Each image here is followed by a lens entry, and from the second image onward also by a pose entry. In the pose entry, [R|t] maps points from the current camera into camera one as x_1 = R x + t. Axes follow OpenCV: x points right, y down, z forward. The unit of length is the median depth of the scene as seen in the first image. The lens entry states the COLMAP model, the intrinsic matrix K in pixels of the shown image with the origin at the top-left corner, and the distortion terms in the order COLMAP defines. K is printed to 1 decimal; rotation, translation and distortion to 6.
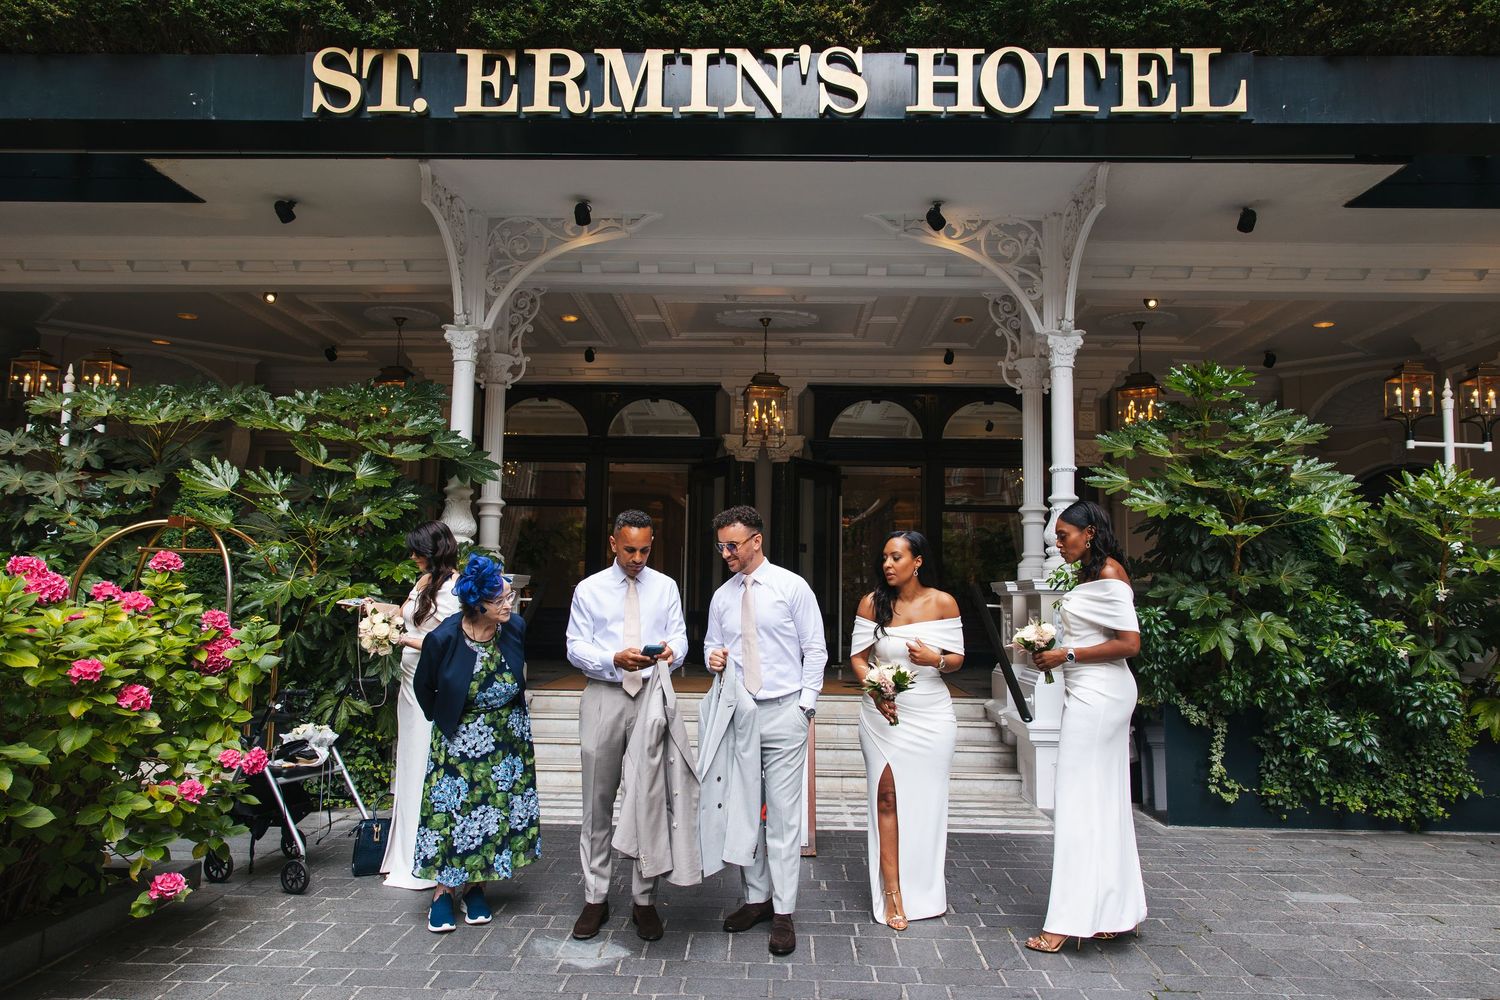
lens RADIAL K [[1022.7, 0, 753.2], [0, 1022.7, 501.3], [0, 0, 1]] dist [-0.000390, 0.002955]
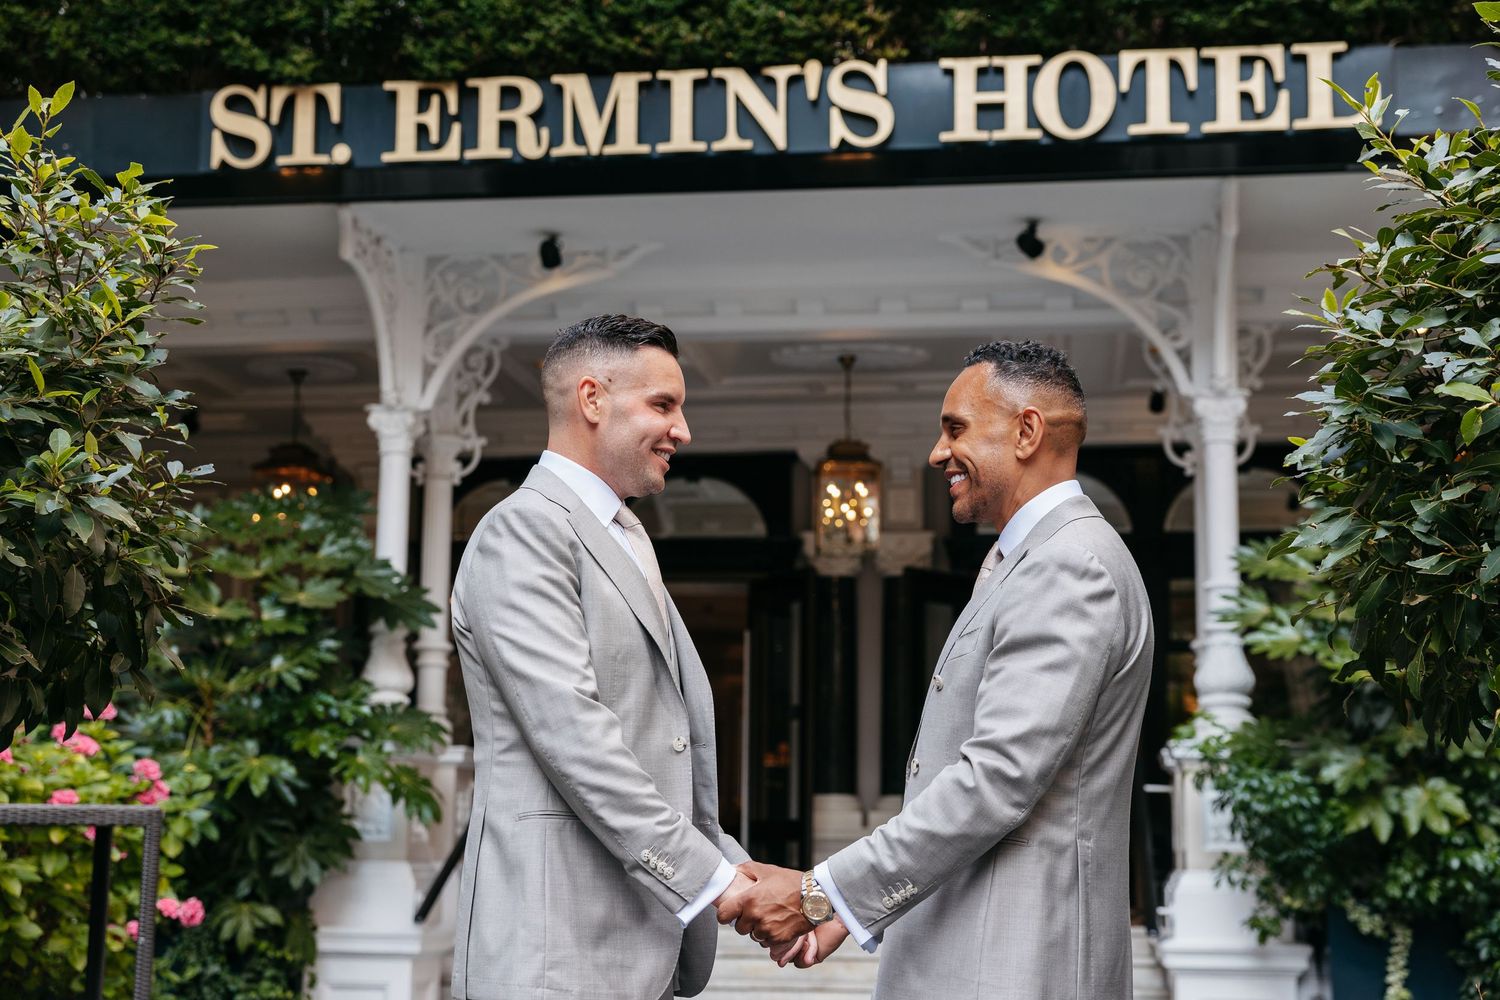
lens RADIAL K [[2254.4, 0, 751.8], [0, 2254.4, 493.3], [0, 0, 1]] dist [0.037786, 0.000000]
pose [[0.993151, -0.023574, -0.114432, 0.193337], [0.015822, 0.997547, -0.068192, 0.006842], [0.115759, 0.065915, 0.991088, -0.710091]]
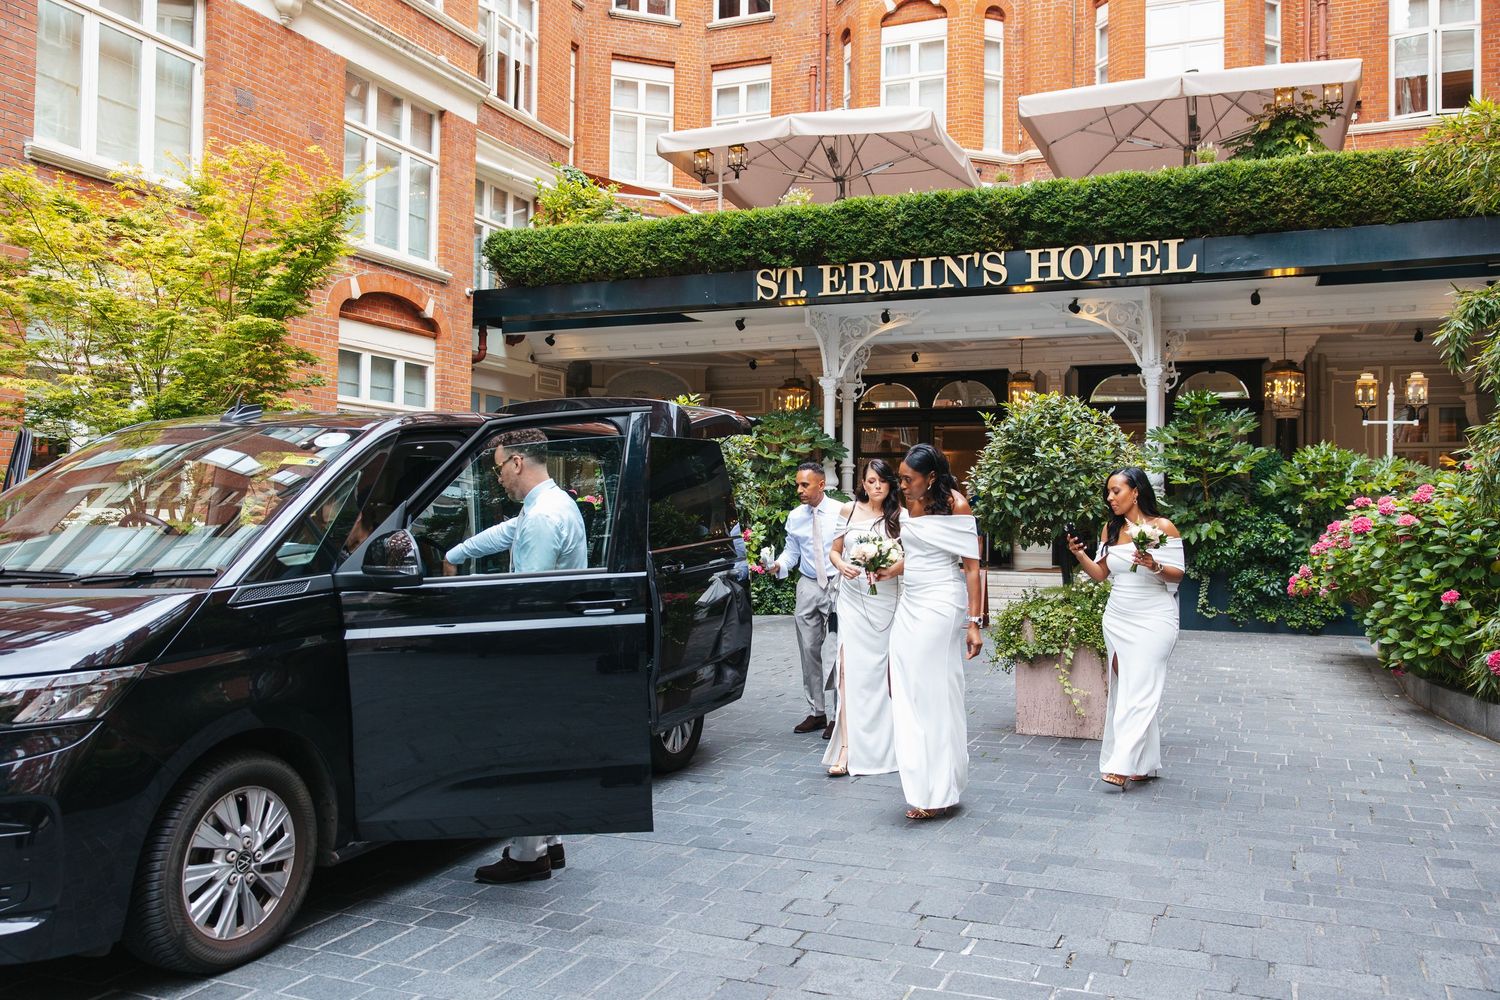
lens RADIAL K [[1288.2, 0, 729.3], [0, 1288.2, 495.6], [0, 0, 1]] dist [-0.009288, 0.020835]
pose [[0.927648, -0.014587, -0.373170, 0.549945], [0.040546, 0.997264, 0.061810, -0.131211], [0.371247, -0.072468, 0.925702, -1.642221]]
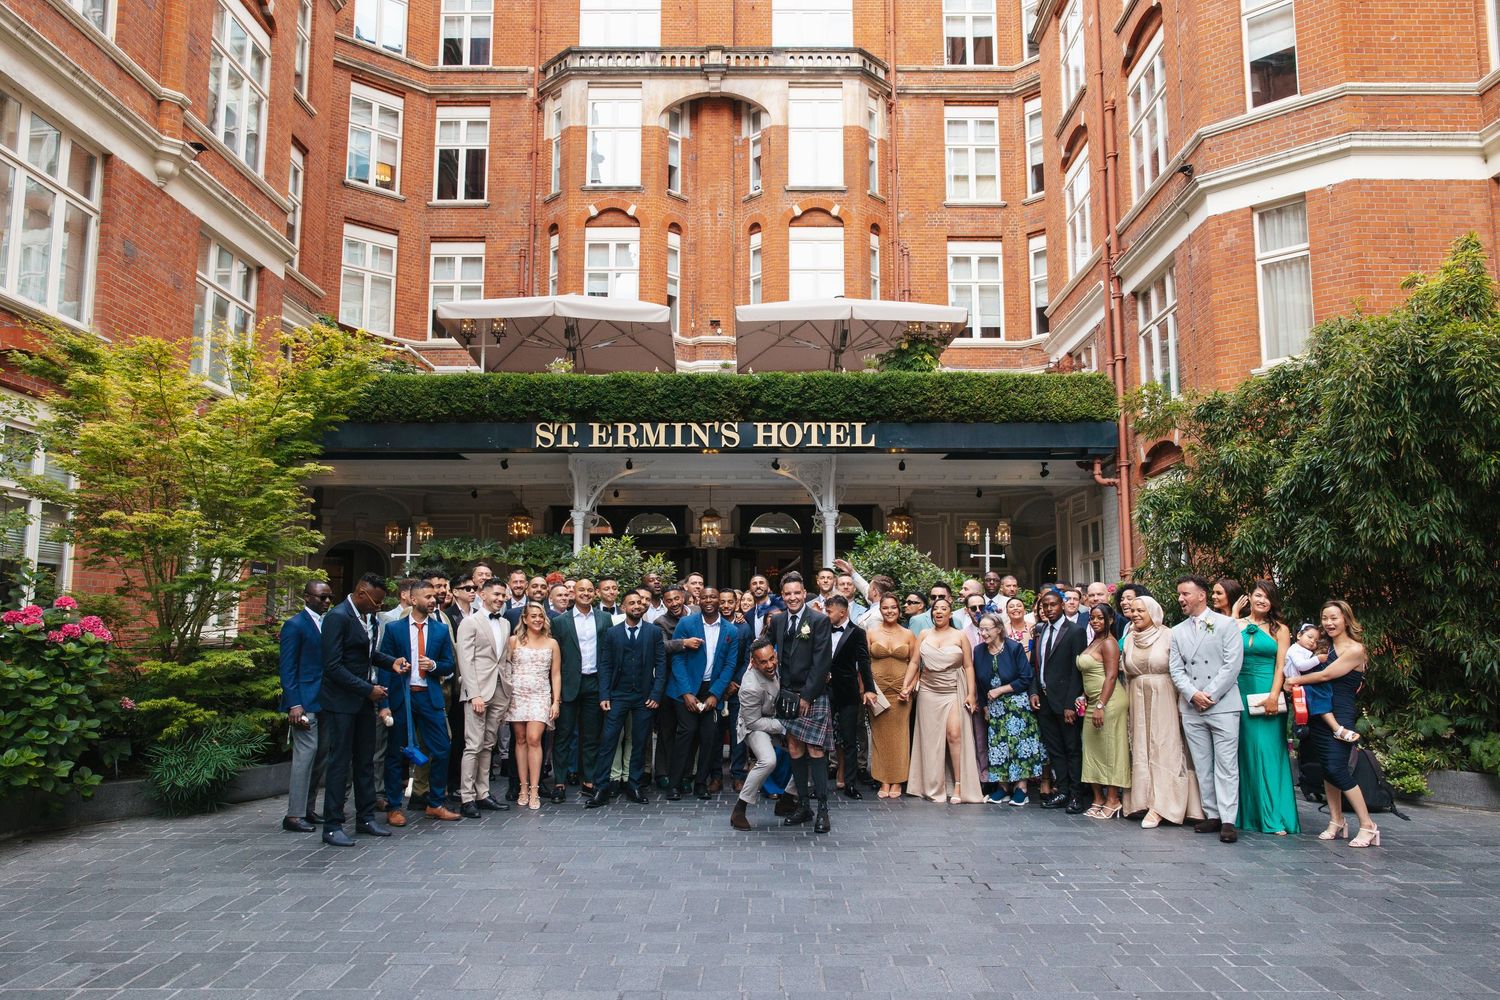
lens RADIAL K [[1160.2, 0, 750.1], [0, 1160.2, 493.9], [0, 0, 1]] dist [-0.011727, 0.000195]
pose [[0.999684, -0.013453, 0.021221, 0.070609], [0.013889, 0.999693, -0.020516, -0.183797], [-0.020939, 0.020805, 0.999564, -2.093191]]
